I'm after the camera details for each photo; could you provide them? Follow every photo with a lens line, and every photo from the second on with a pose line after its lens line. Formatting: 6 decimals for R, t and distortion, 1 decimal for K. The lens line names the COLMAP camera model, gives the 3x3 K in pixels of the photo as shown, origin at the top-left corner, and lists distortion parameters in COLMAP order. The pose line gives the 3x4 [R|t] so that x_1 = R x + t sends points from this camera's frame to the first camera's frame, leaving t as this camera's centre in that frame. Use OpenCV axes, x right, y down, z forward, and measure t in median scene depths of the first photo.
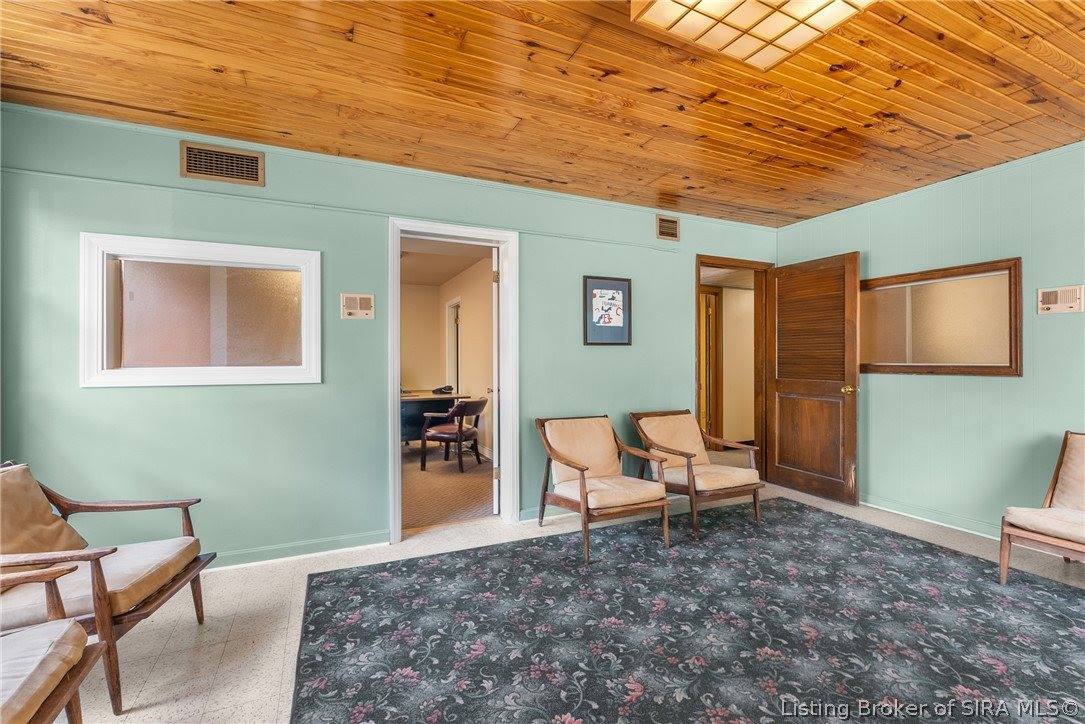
lens RADIAL K [[479.8, 0, 539.5], [0, 479.8, 357.4], [0, 0, 1]] dist [-0.002971, -0.000200]
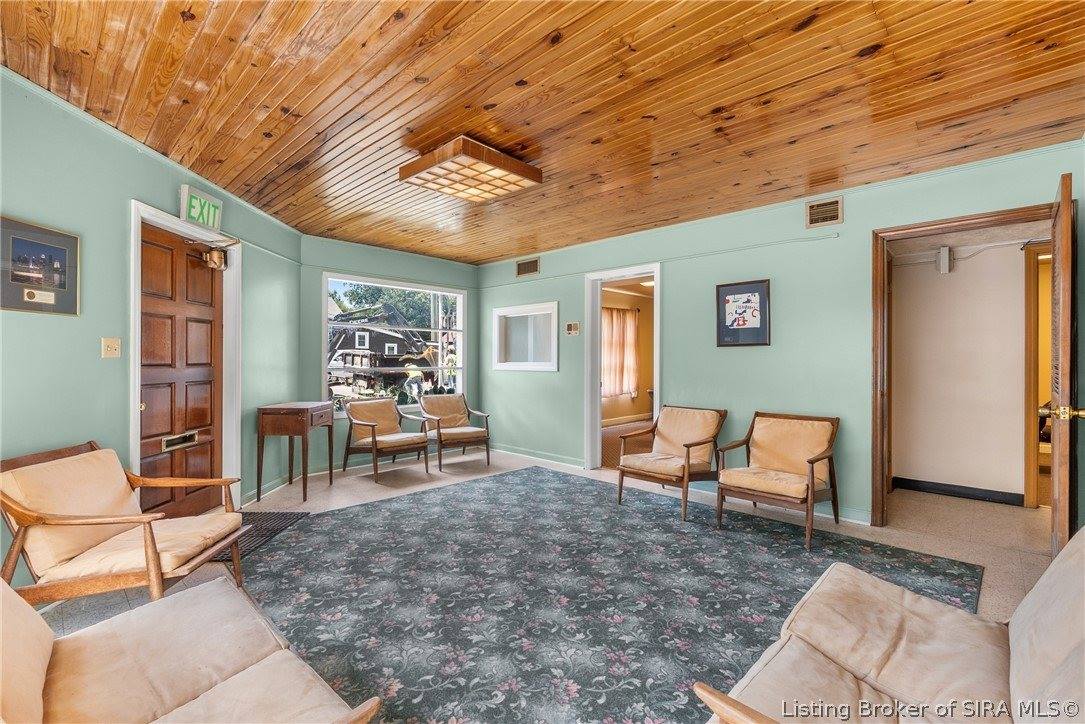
lens RADIAL K [[479.8, 0, 539.5], [0, 479.8, 357.4], [0, 0, 1]] dist [-0.002971, -0.000200]
pose [[0.362084, 0.000285, -0.932145, 1.181421], [0.000846, 0.999999, 0.000635, -0.001749], [0.932145, -0.001018, 0.362084, 0.239186]]
